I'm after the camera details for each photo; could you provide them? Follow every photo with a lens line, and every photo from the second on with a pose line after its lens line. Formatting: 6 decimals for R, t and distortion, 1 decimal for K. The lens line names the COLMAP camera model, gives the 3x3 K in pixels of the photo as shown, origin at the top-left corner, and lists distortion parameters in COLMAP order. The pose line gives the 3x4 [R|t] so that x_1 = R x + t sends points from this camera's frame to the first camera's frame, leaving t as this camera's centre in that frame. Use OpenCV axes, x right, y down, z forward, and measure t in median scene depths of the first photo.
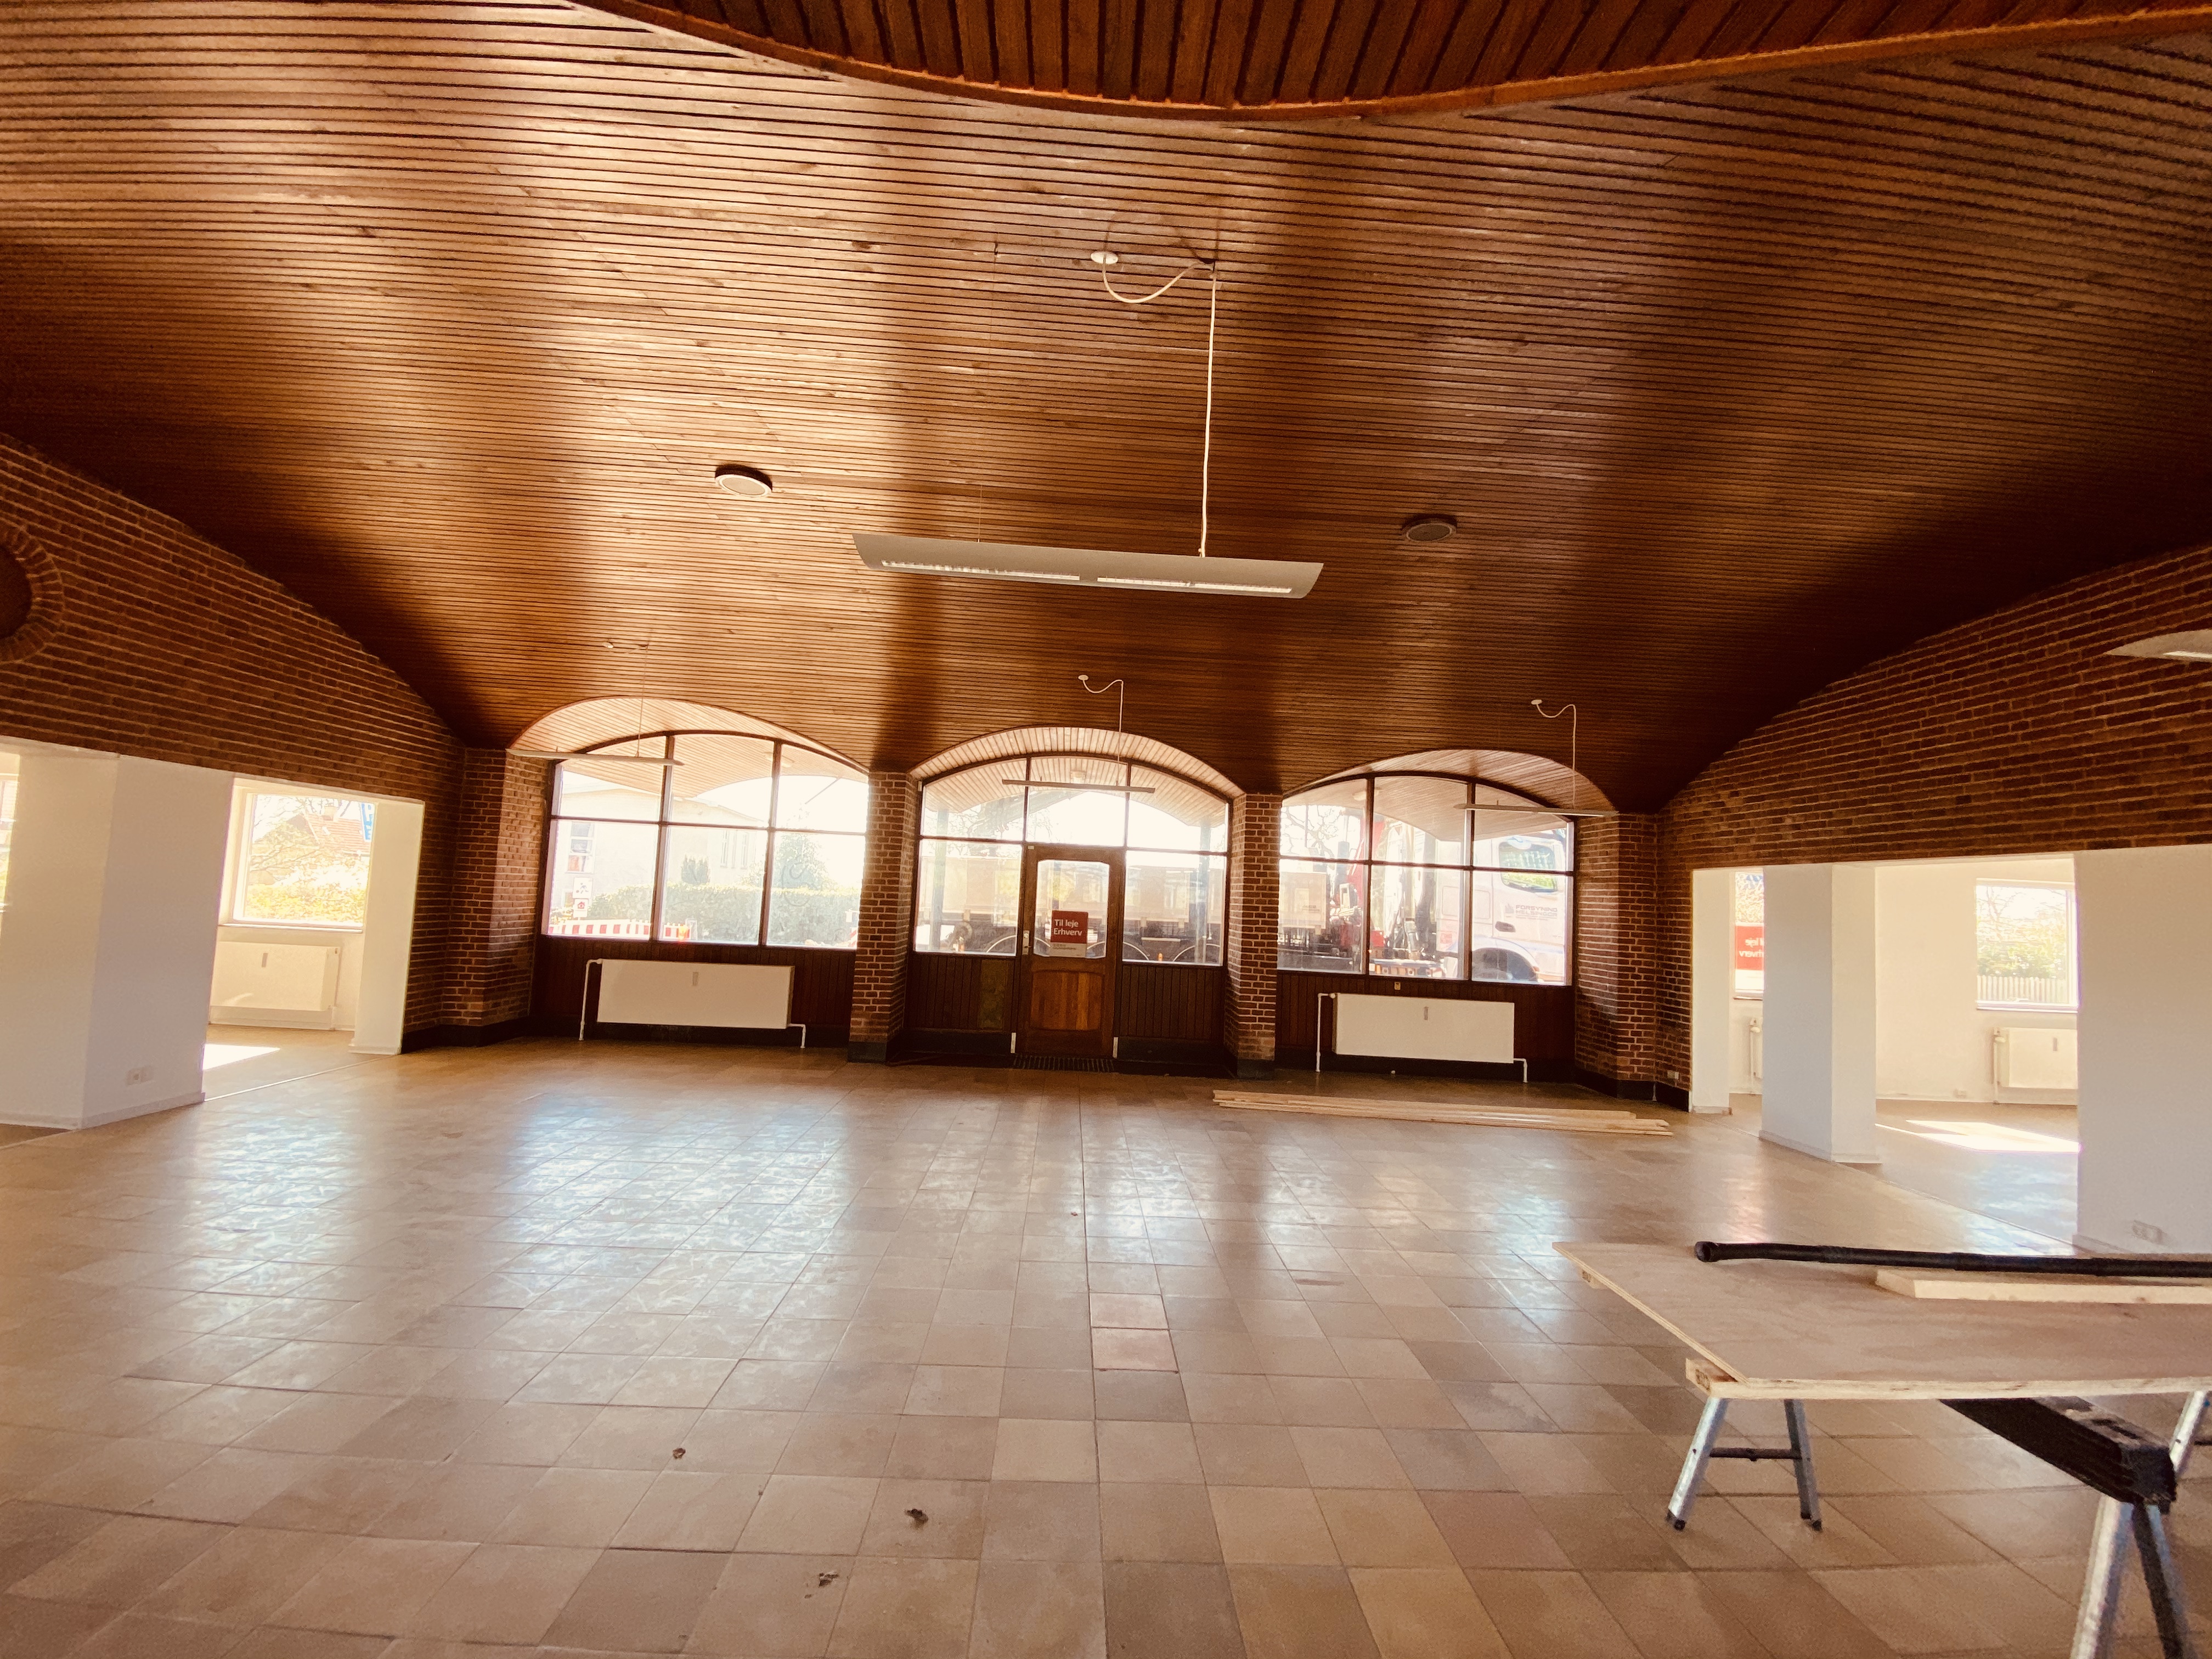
lens RADIAL K [[890.2, 0, 1104.3], [0, 890.2, 830.7], [0, 0, 1]] dist [0.018641, -0.018910]
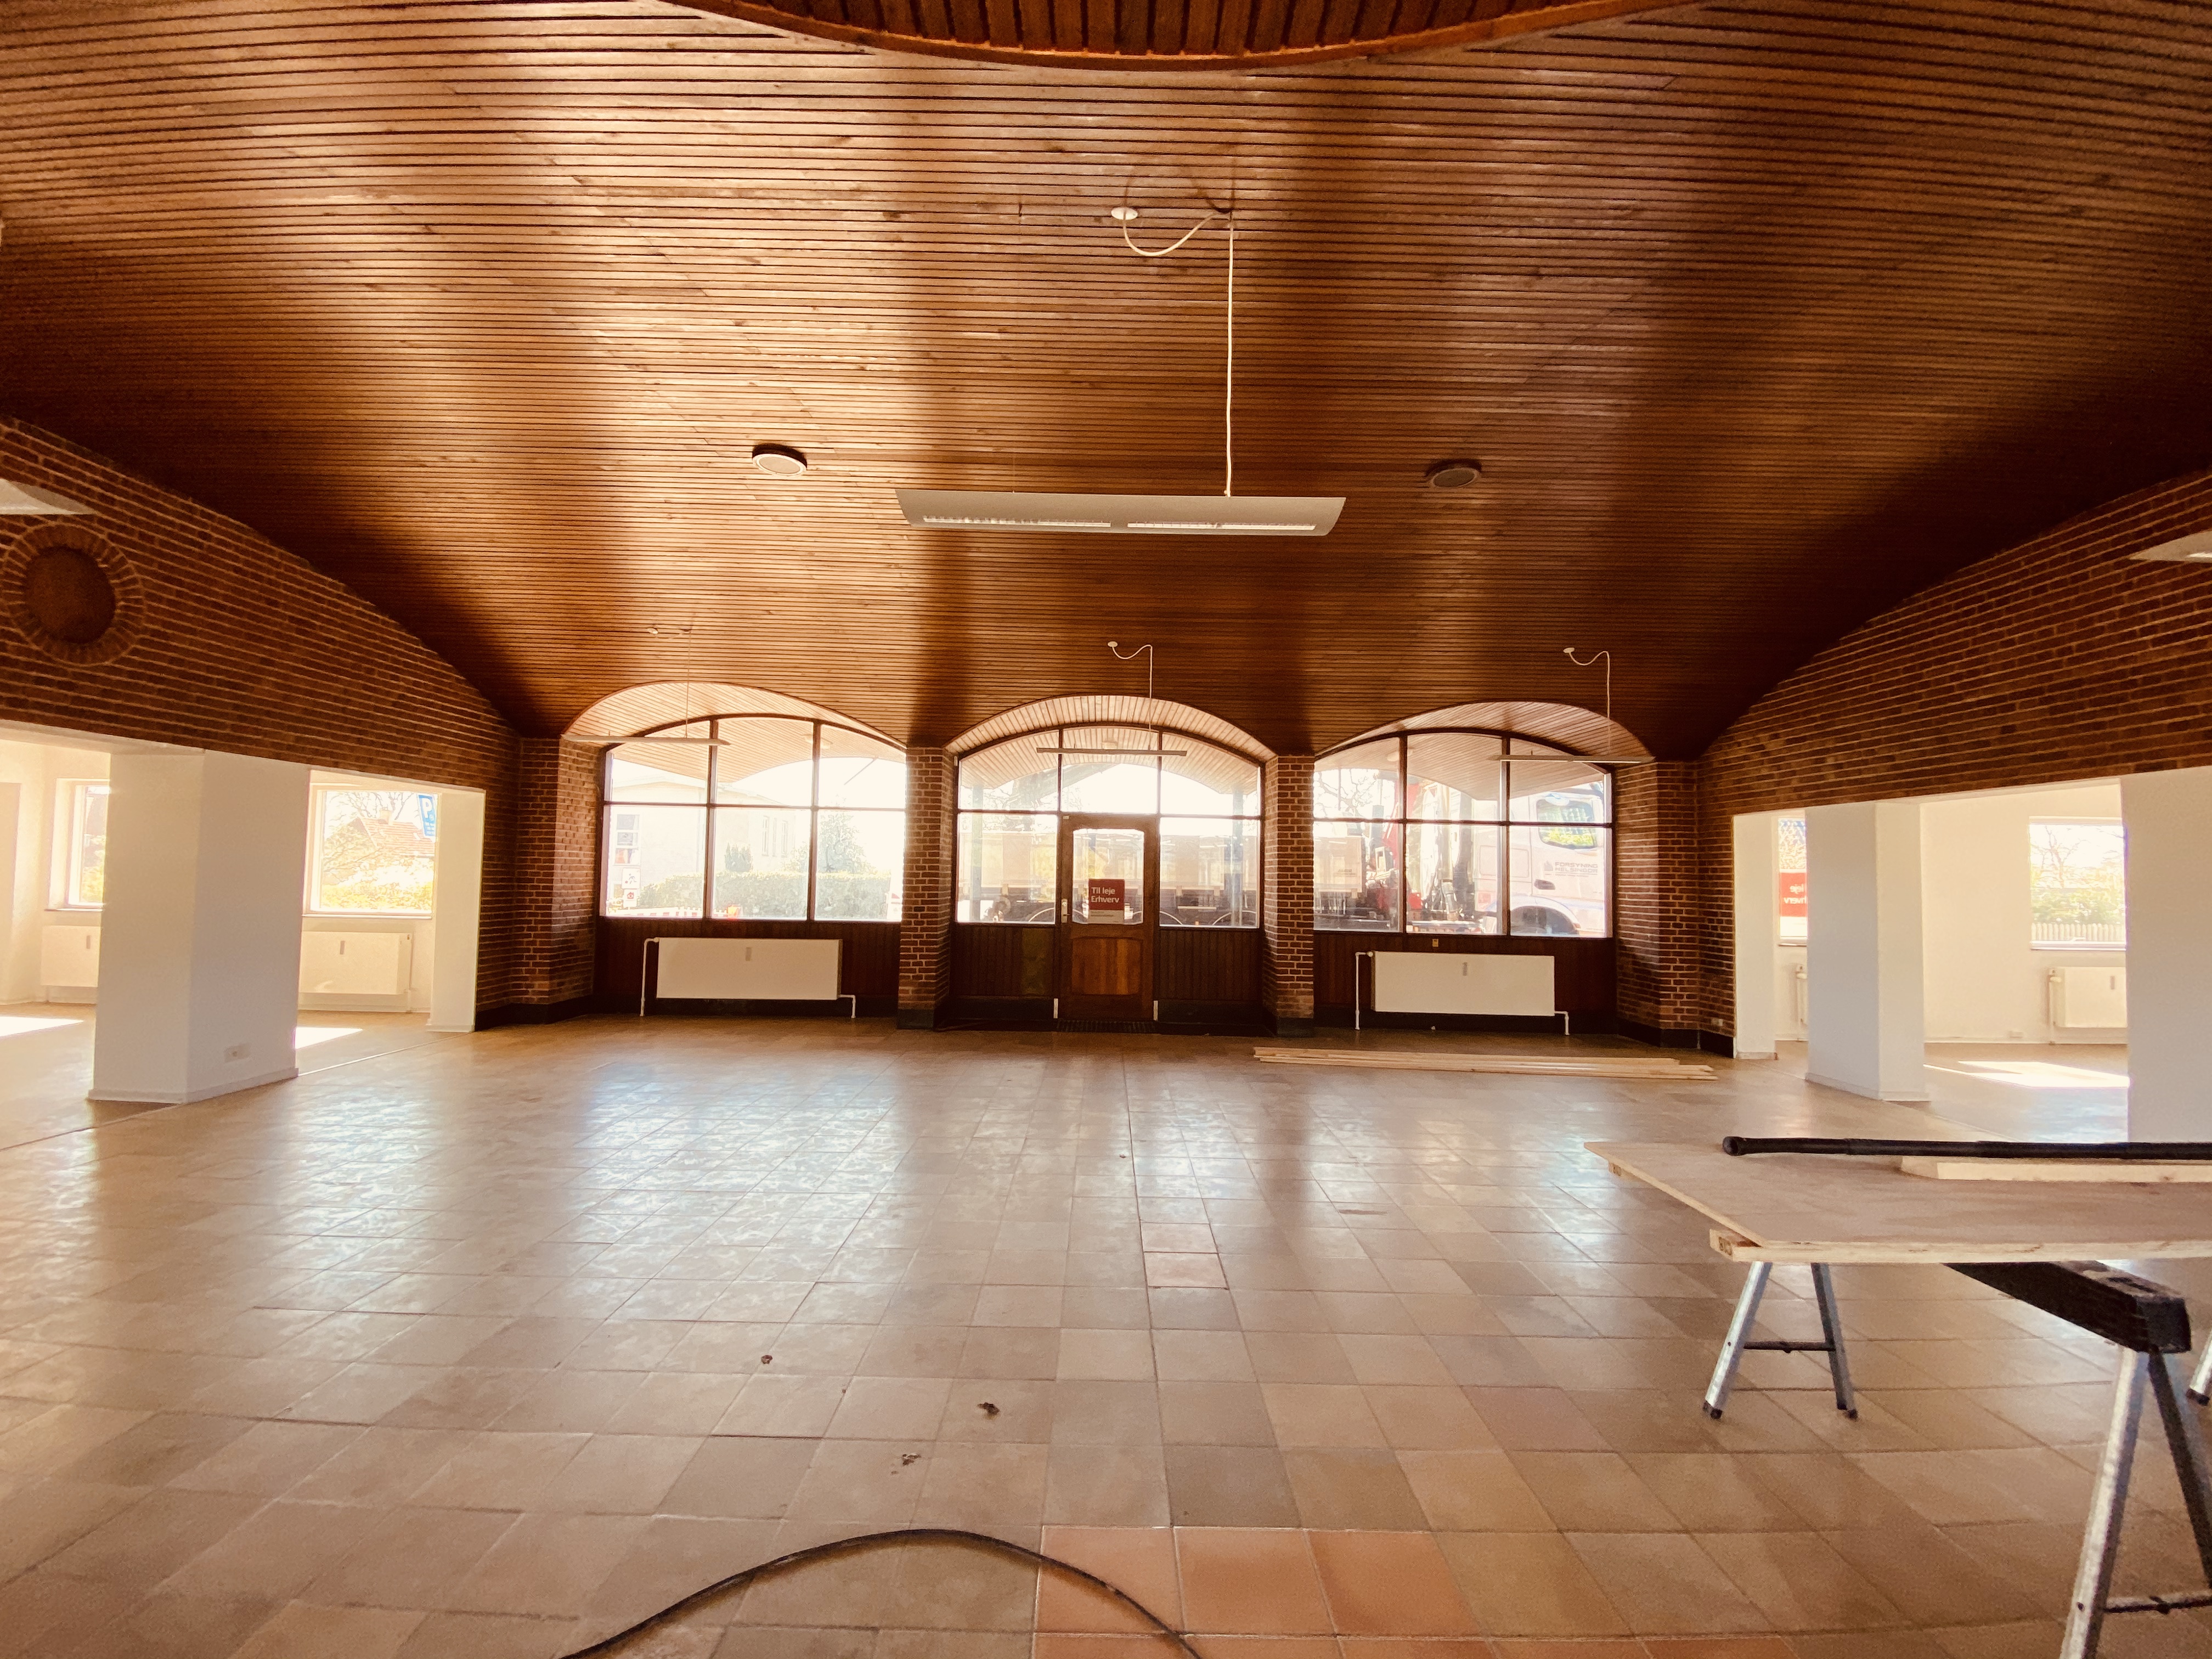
lens RADIAL K [[890.2, 0, 1104.3], [0, 890.2, 830.7], [0, 0, 1]] dist [0.018641, -0.018910]
pose [[0.998776, -0.032740, -0.037065, -0.003191], [0.033569, 0.999194, 0.021995, 0.020292], [0.036315, -0.023212, 0.999071, -0.021327]]
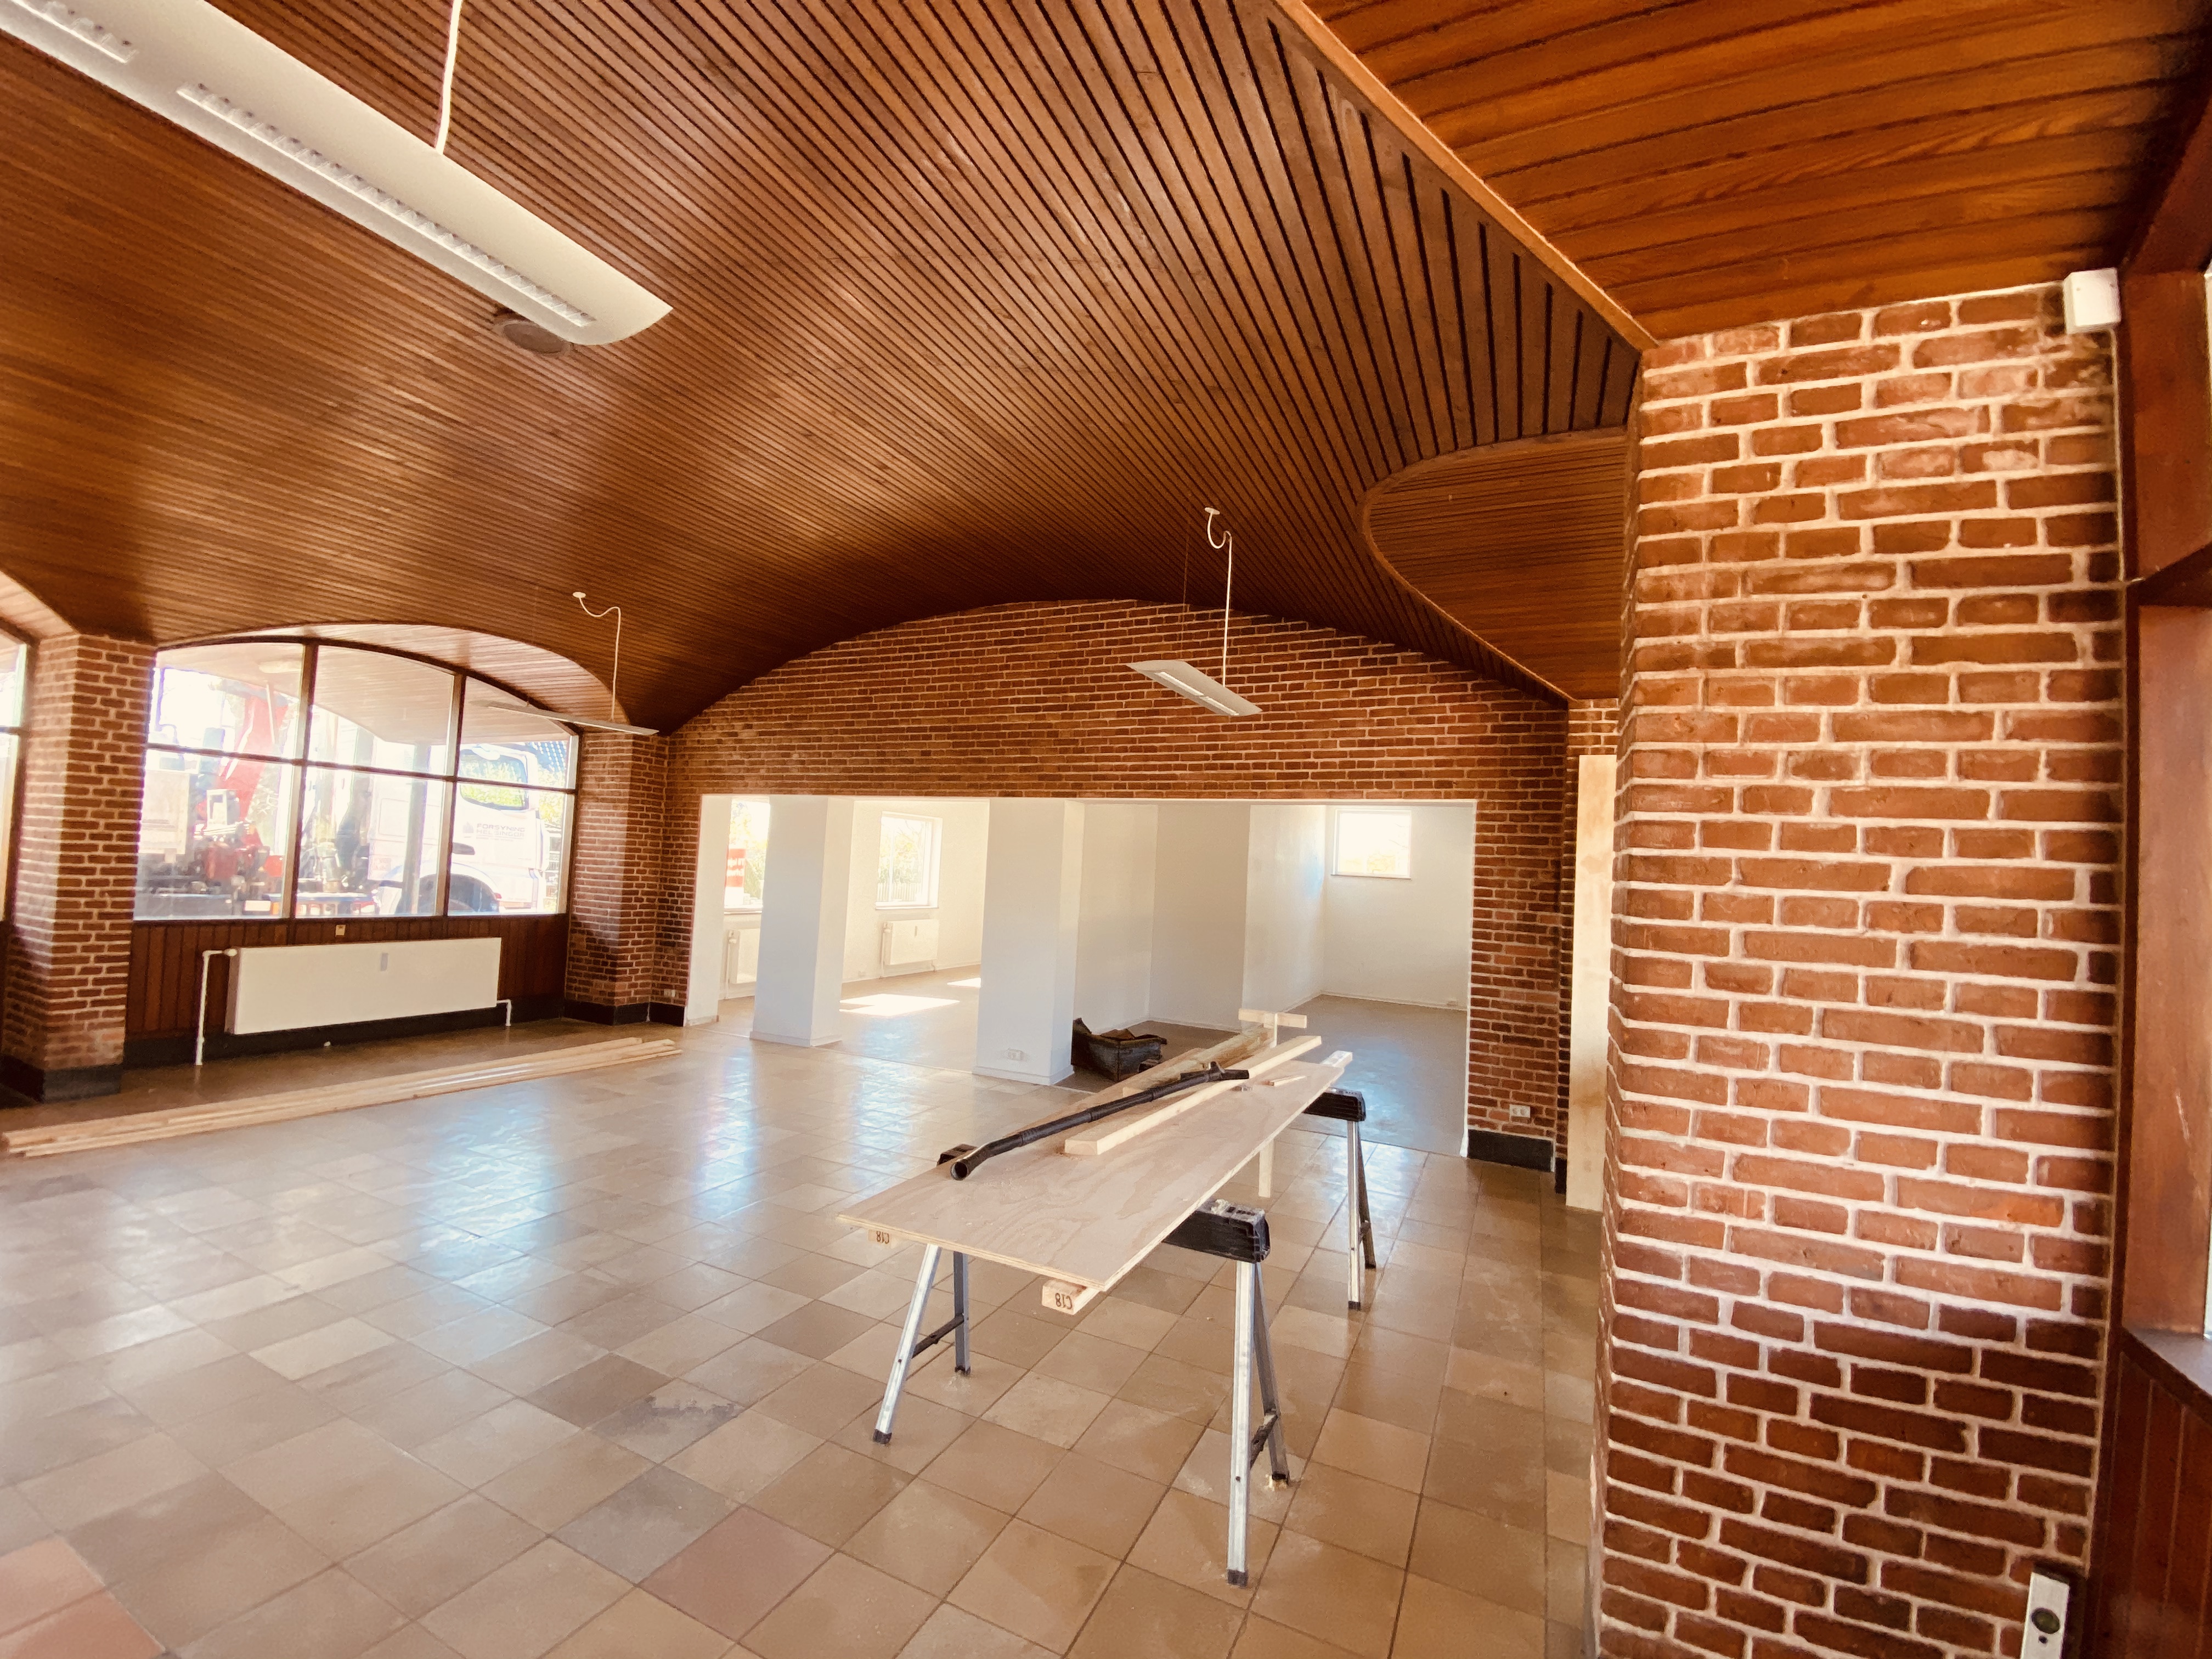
lens RADIAL K [[890.2, 0, 1104.3], [0, 890.2, 830.7], [0, 0, 1]] dist [0.018641, -0.018910]
pose [[0.456072, 0.011970, 0.889863, -0.067581], [-0.093700, 0.994998, 0.034639, 0.007559], [-0.884997, -0.099178, 0.454912, 0.149679]]
